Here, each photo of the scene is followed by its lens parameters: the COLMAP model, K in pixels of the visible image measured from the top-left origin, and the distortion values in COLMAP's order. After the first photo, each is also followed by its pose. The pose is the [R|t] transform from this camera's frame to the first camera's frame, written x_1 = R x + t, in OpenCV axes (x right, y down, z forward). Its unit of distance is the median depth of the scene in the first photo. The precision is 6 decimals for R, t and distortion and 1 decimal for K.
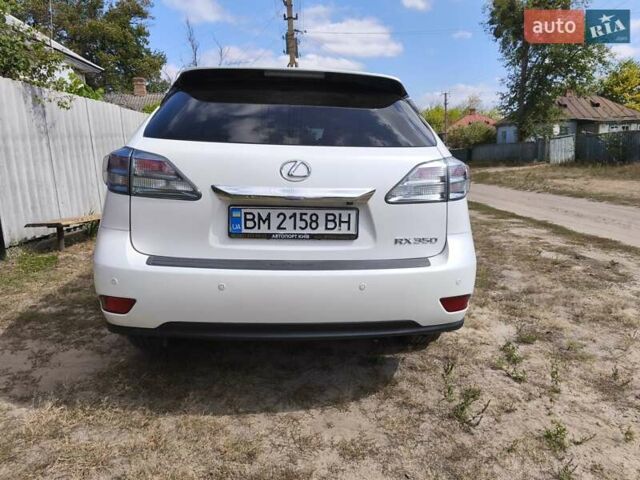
lens RADIAL K [[476.3, 0, 319.8], [0, 476.3, 239.1], [0, 0, 1]] dist [-0.011872, -0.011491]
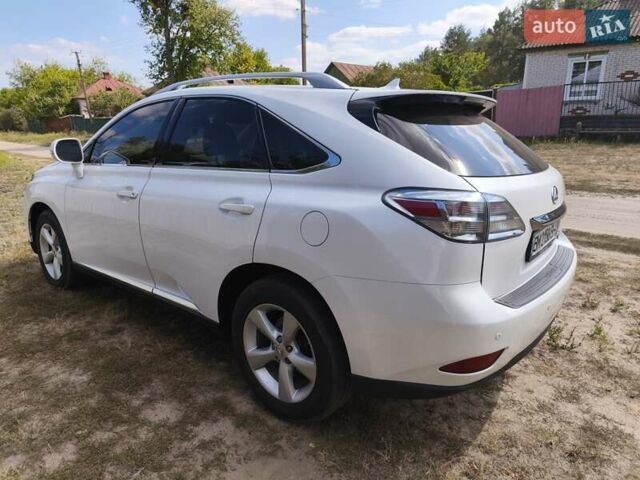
lens RADIAL K [[476.3, 0, 320.0], [0, 476.3, 240.4], [0, 0, 1]] dist [-0.011872, -0.011491]
pose [[0.607684, -0.176141, 0.774399, -0.719864], [0.109412, 0.984365, 0.138041, -0.134260], [-0.786606, 0.000843, 0.617455, 0.401336]]
